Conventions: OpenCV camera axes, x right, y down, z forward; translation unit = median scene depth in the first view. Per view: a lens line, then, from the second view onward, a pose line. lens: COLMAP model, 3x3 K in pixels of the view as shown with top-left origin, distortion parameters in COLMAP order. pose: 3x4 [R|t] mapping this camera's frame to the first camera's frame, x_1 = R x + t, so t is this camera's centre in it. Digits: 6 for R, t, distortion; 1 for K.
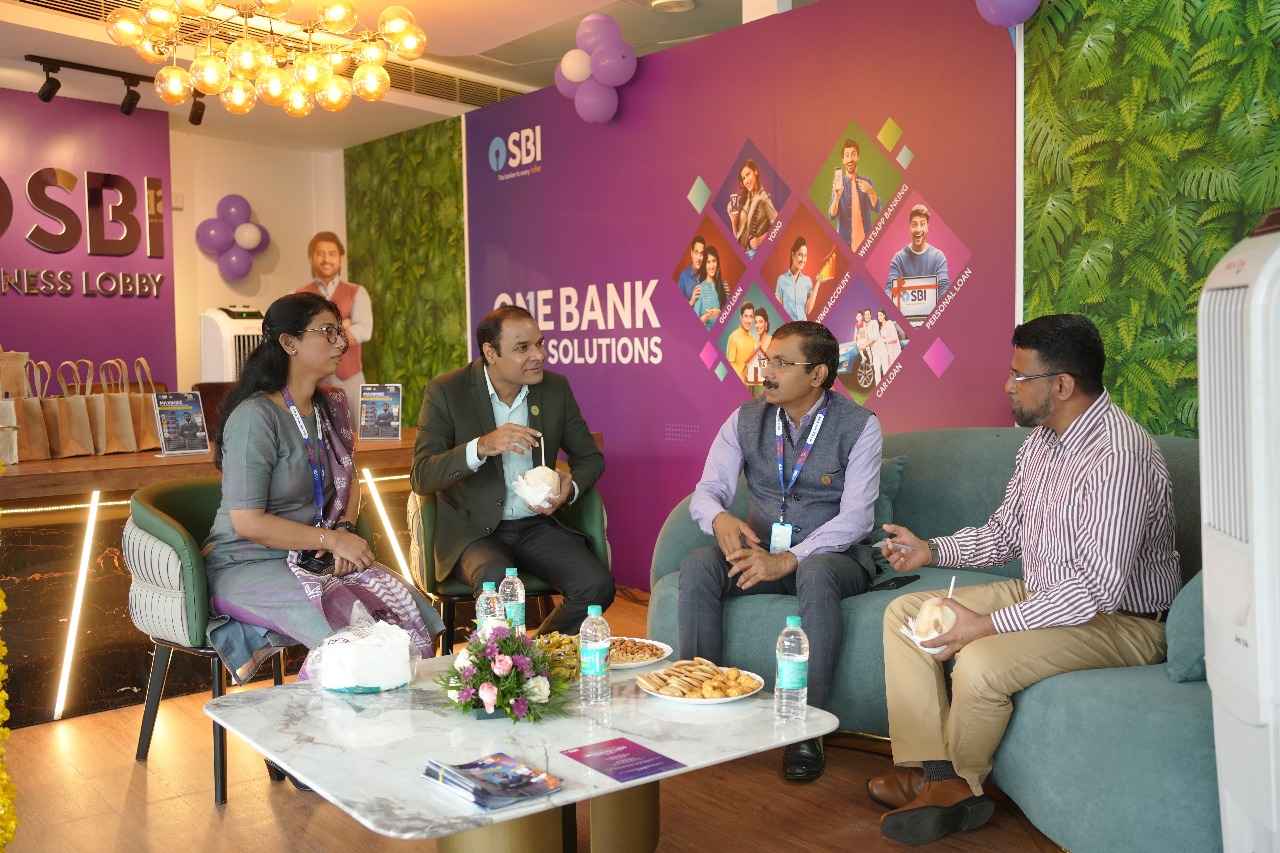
lens RADIAL K [[1293.8, 0, 635.8], [0, 1293.8, 420.8], [0, 0, 1]] dist [0.019348, 0.000000]
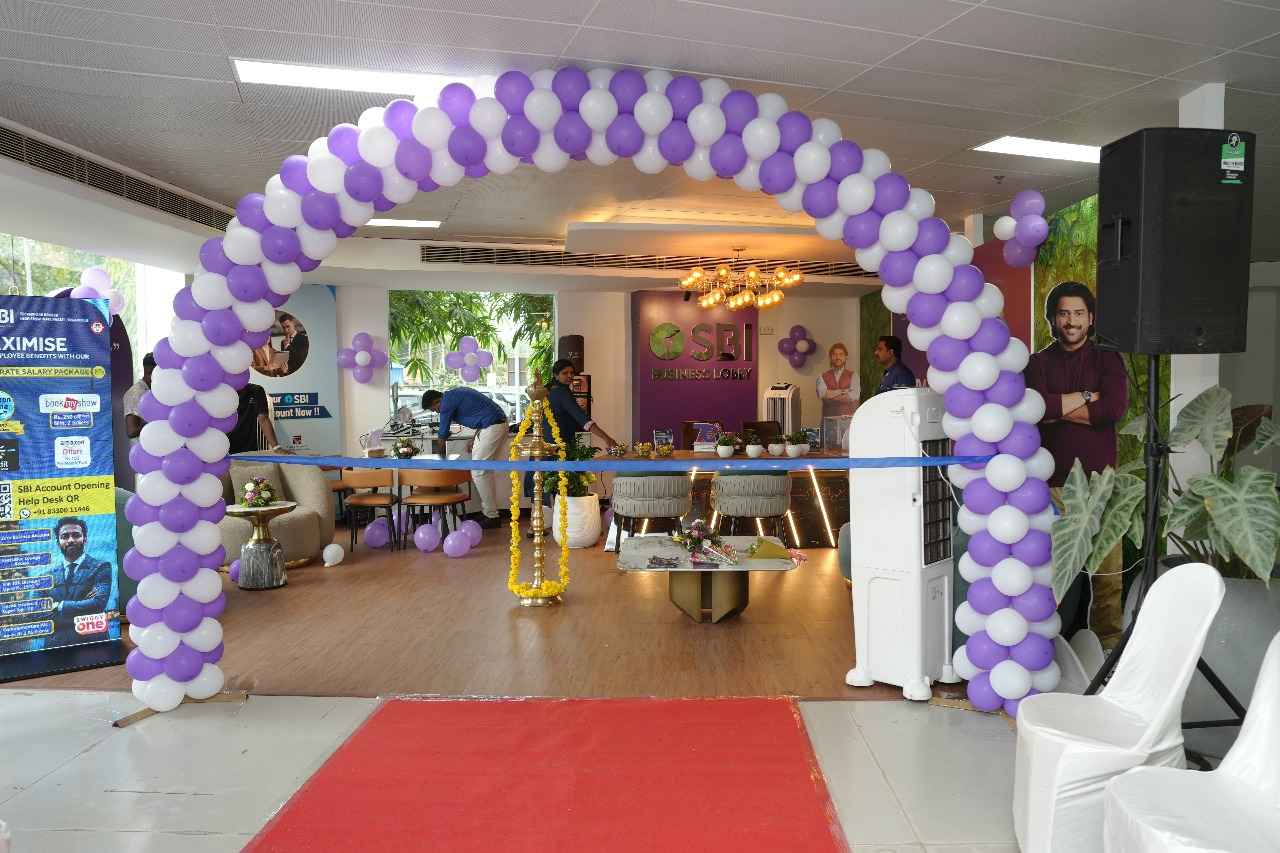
lens RADIAL K [[882.0, 0, 636.5], [0, 882.0, 428.0], [0, 0, 1]] dist [-0.046359, 0.004044]
pose [[0.783935, 0.046136, -0.619126, 0.459169], [-0.045230, 0.998829, 0.017160, -0.036719], [0.619193, 0.014551, 0.785104, -0.300377]]
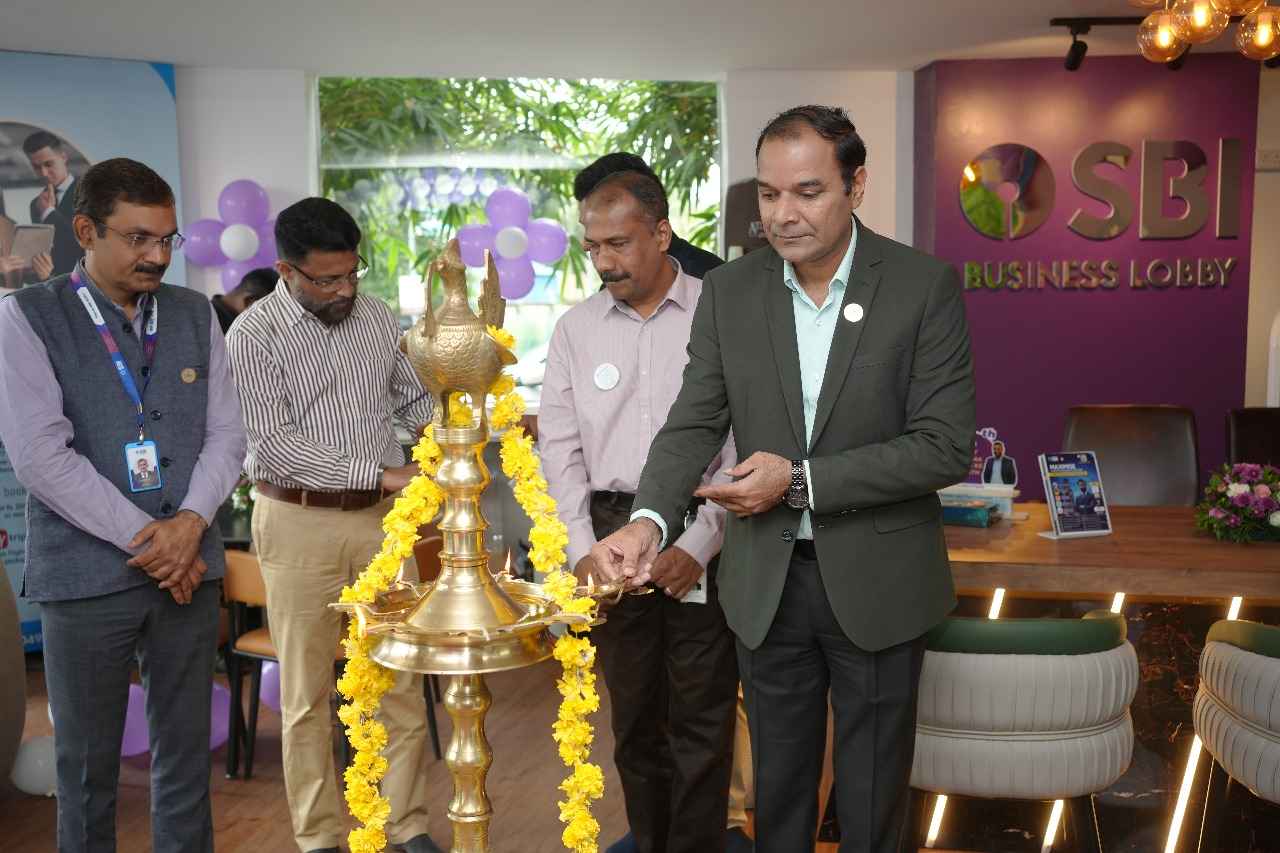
lens RADIAL K [[1293.8, 0, 634.1], [0, 1293.8, 419.9], [0, 0, 1]] dist [0.019348, 0.000000]
pose [[0.637374, 0.083060, -0.766065, 0.030795], [-0.045640, 0.996497, 0.070071, -0.061484], [0.769202, -0.009698, 0.638932, 0.225372]]
